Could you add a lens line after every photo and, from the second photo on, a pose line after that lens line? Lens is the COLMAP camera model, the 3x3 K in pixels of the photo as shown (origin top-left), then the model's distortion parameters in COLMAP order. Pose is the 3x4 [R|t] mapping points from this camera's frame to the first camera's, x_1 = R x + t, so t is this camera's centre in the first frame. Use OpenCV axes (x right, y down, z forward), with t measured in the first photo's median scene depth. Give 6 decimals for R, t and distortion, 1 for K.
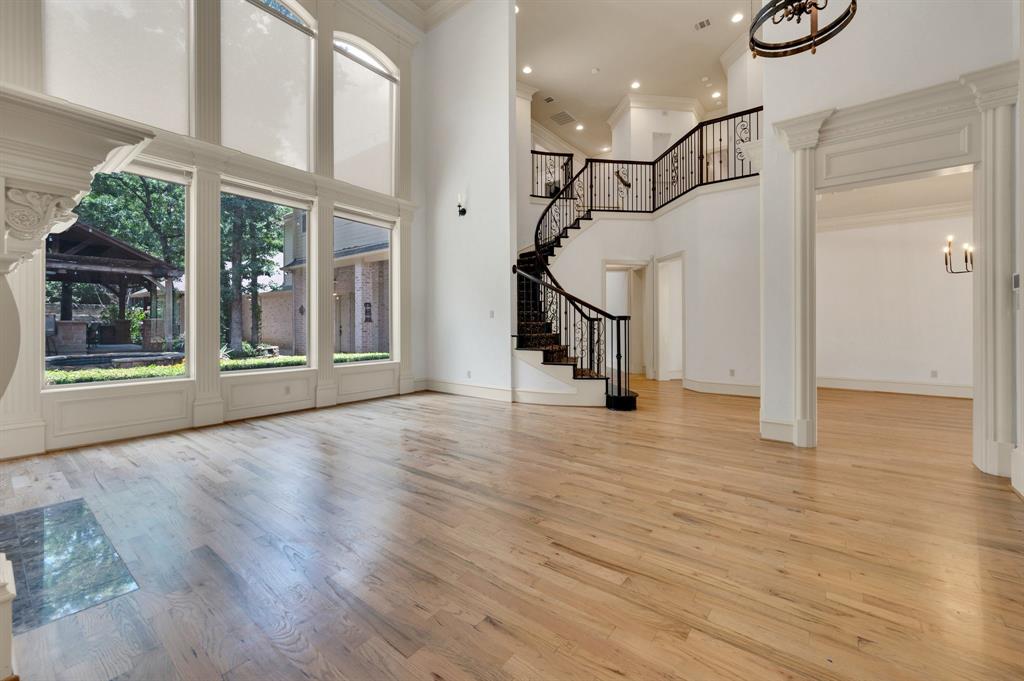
lens RADIAL K [[411.1, 0, 515.9], [0, 411.1, 330.9], [0, 0, 1]] dist [0.001494, 0.000056]
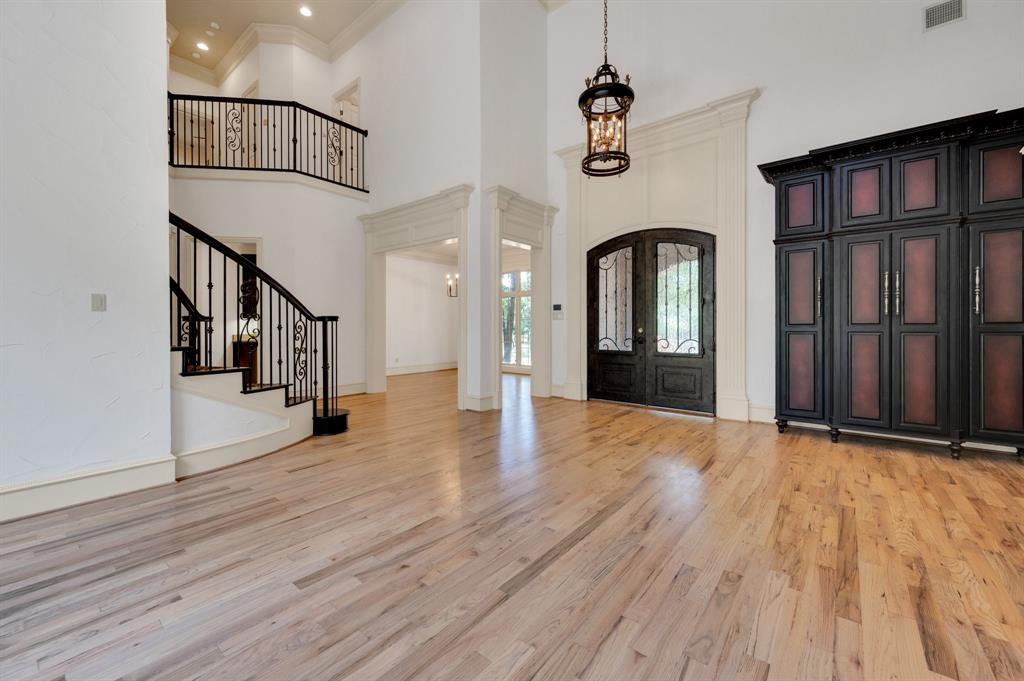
lens RADIAL K [[411.1, 0, 515.6], [0, 411.1, 330.7], [0, 0, 1]] dist [0.001494, 0.000056]
pose [[0.023222, -0.006492, 0.999709, -0.587210], [0.016547, 0.999844, 0.006108, -0.007216], [-0.999593, 0.016400, 0.023326, 0.678030]]
